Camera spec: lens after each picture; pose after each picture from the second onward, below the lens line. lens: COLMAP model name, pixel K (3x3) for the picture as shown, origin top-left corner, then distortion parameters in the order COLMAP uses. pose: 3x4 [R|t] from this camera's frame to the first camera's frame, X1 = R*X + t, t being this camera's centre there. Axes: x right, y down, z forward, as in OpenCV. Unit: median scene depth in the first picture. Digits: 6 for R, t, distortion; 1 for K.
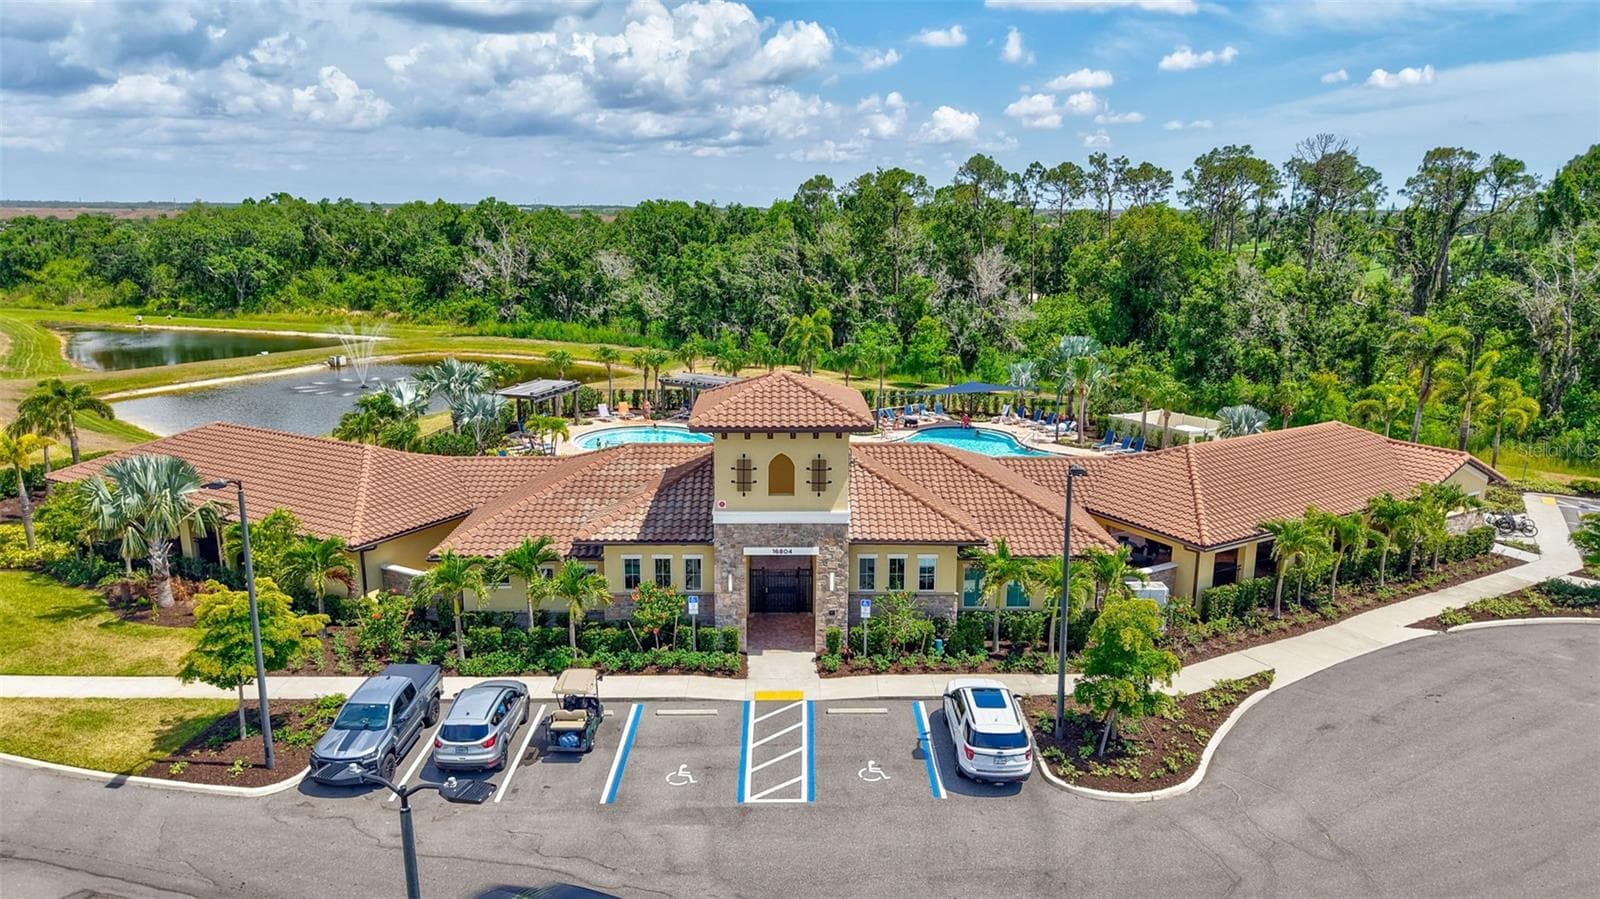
lens RADIAL K [[1065.4, 0, 800.0], [0, 1065.4, 449.5], [0, 0, 1]] dist [0.053834, -0.076752]
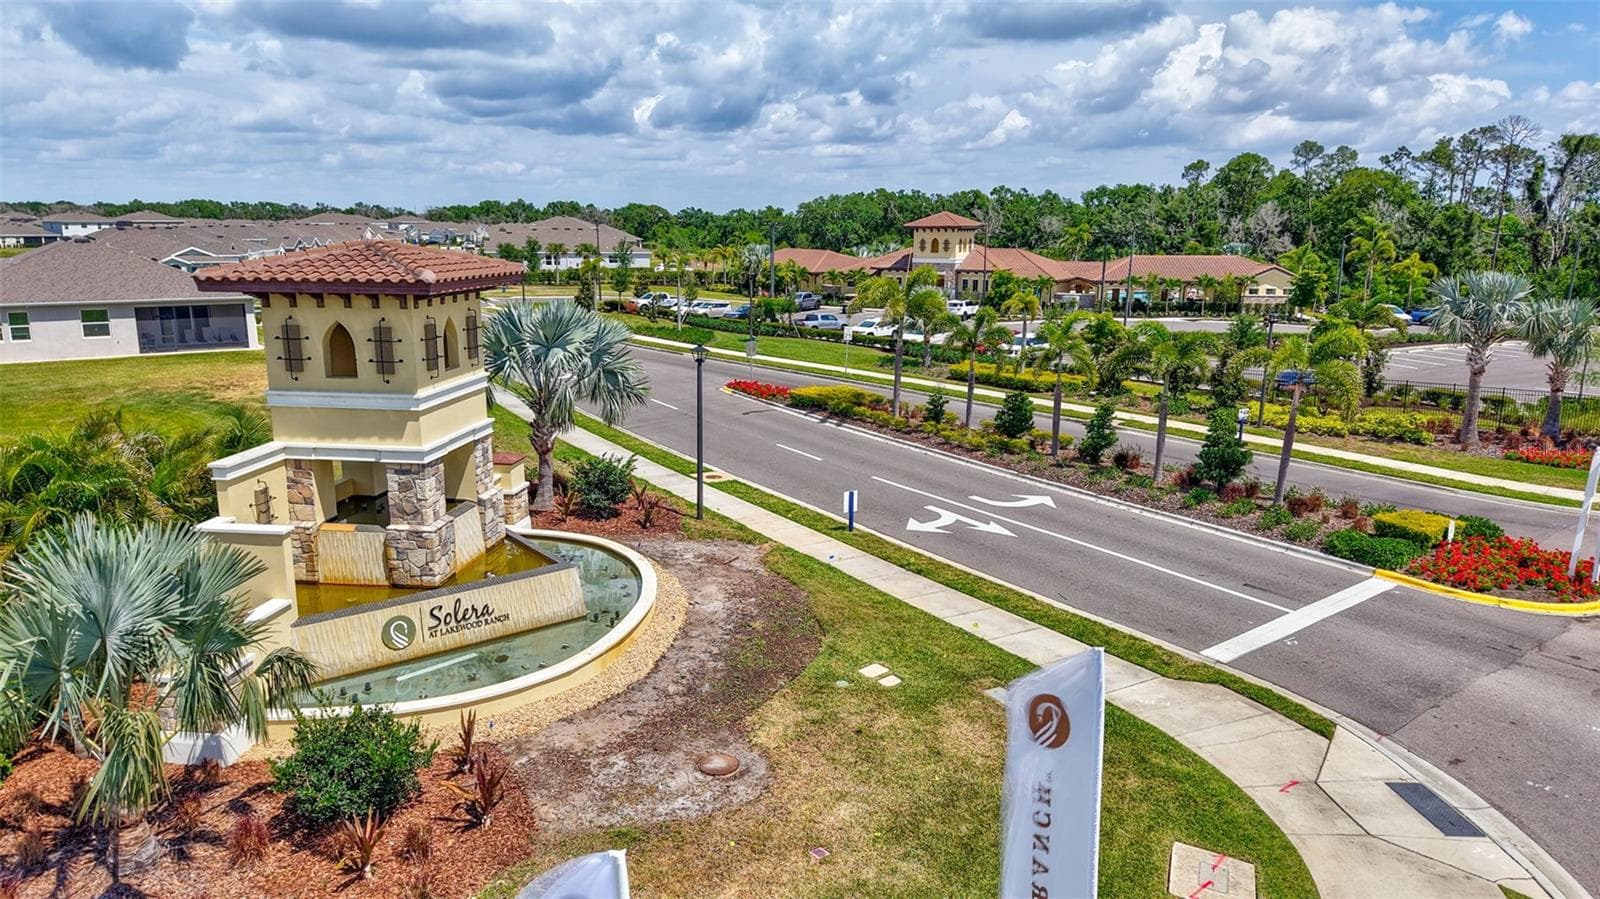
lens RADIAL K [[1065.4, 0, 800.0], [0, 1065.4, 449.5], [0, 0, 1]] dist [0.053834, -0.076752]
pose [[0.847264, 0.121037, -0.517198, 0.555414], [-0.130340, 0.991297, 0.018467, 0.254892], [0.514933, 0.051765, 0.855666, -0.717272]]
